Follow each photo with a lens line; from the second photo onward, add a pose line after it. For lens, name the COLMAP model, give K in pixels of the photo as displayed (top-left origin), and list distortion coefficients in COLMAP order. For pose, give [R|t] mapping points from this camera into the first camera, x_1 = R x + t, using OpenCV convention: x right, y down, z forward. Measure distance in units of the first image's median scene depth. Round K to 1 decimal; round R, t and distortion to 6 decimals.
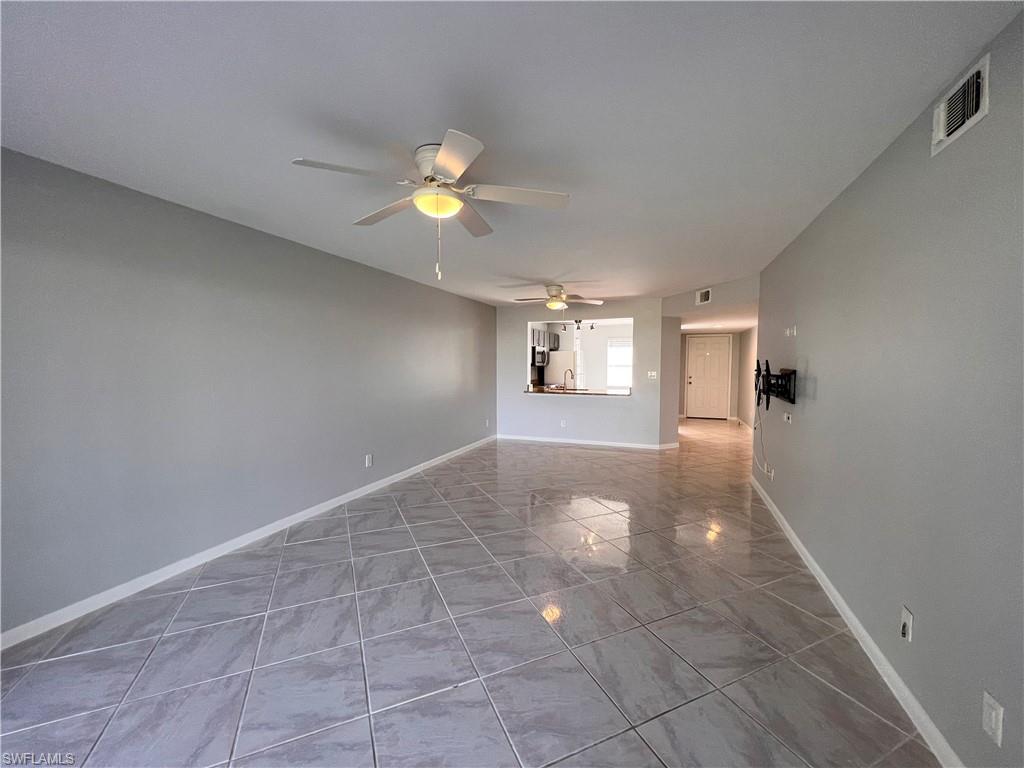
lens RADIAL K [[413.5, 0, 510.6], [0, 413.5, 384.8], [0, 0, 1]] dist [0.001347, -0.000076]
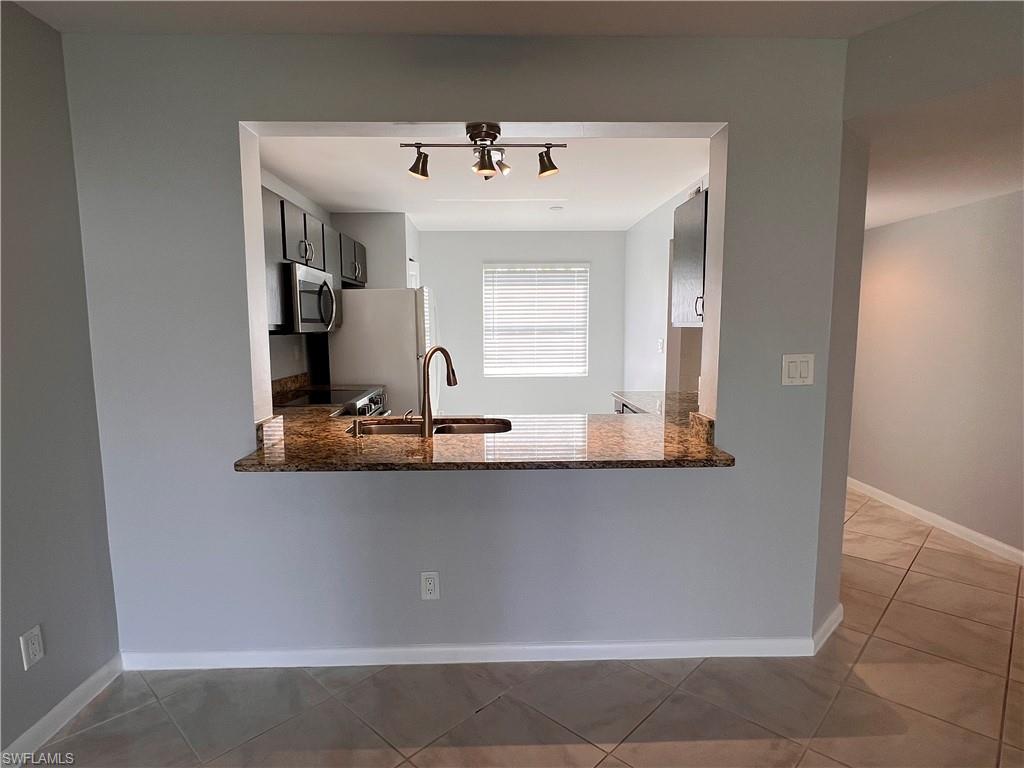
lens RADIAL K [[570.9, 0, 509.6], [0, 570.9, 390.9], [0, 0, 1]] dist [0.000489, -0.000035]
pose [[0.922643, -0.050950, 0.382275, 0.041216], [0.027735, 0.997434, 0.065999, -0.026651], [-0.384657, -0.050291, 0.921689, 0.551539]]
